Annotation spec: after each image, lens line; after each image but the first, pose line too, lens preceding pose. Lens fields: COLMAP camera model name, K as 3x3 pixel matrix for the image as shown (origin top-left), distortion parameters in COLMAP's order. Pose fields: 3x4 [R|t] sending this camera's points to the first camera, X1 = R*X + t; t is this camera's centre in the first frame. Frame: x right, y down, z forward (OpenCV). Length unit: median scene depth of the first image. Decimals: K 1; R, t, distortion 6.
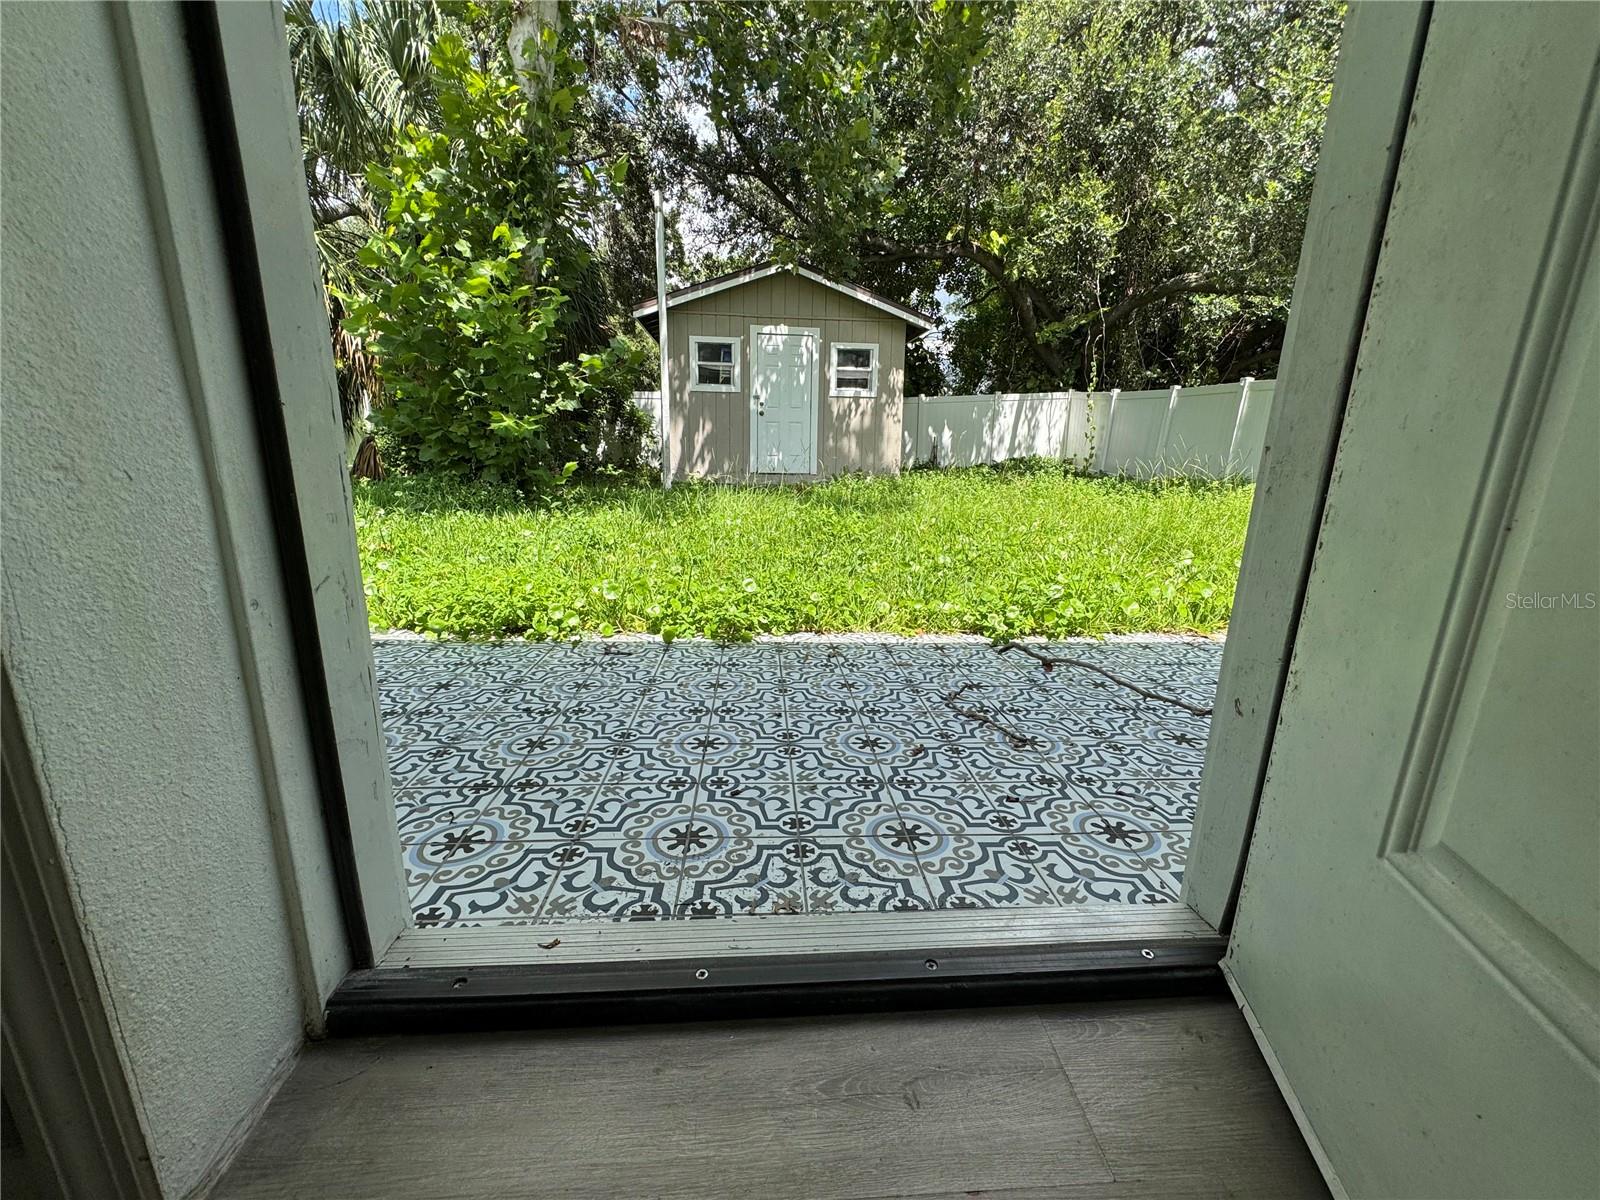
lens RADIAL K [[639.2, 0, 794.7], [0, 639.2, 595.2], [0, 0, 1]] dist [-0.000432, -0.000199]
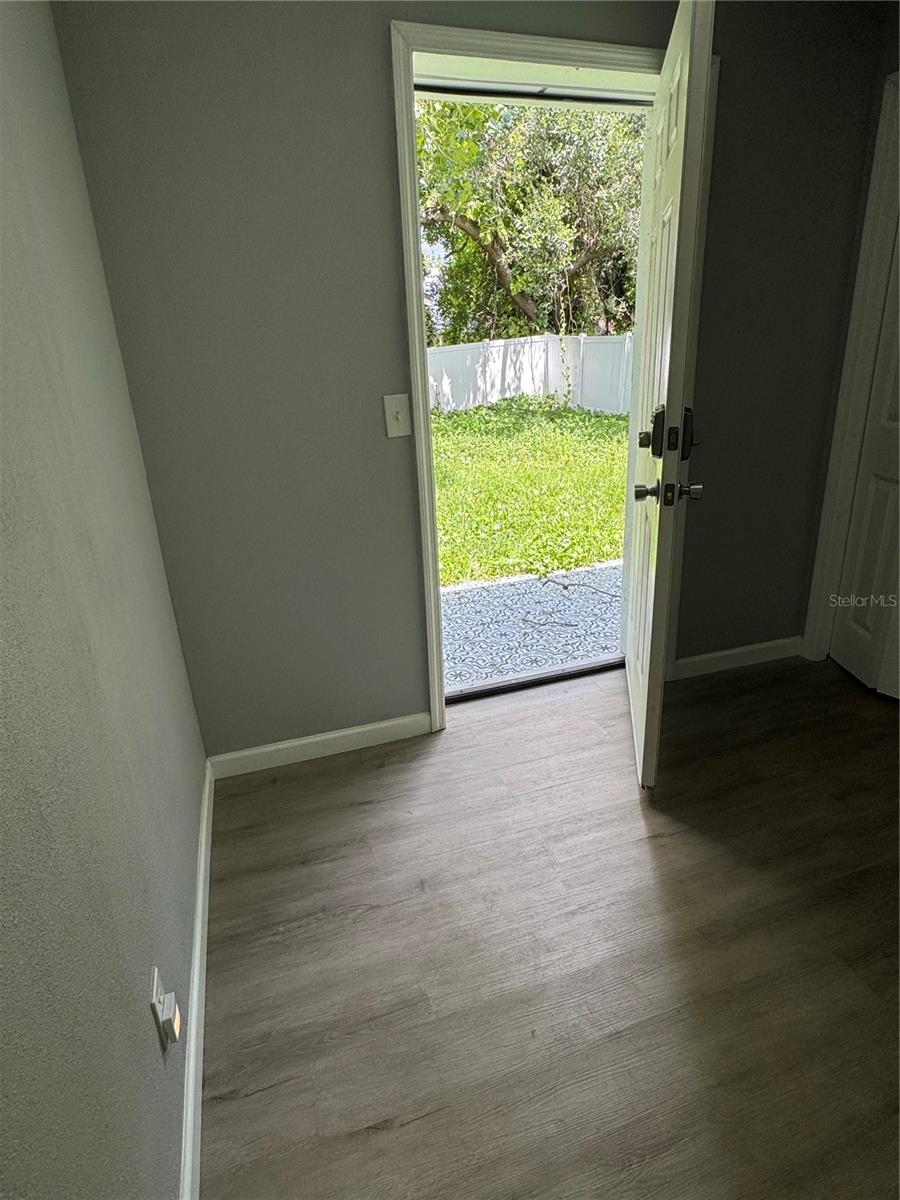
lens RADIAL K [[636.7, 0, 448.3], [0, 636.7, 598.9], [0, 0, 1]] dist [-0.007840, -0.000922]
pose [[0.965552, -0.149287, 0.213126, -0.318331], [0.124850, 0.984407, 0.123919, -0.117151], [-0.228302, -0.093042, 0.969134, -0.673046]]
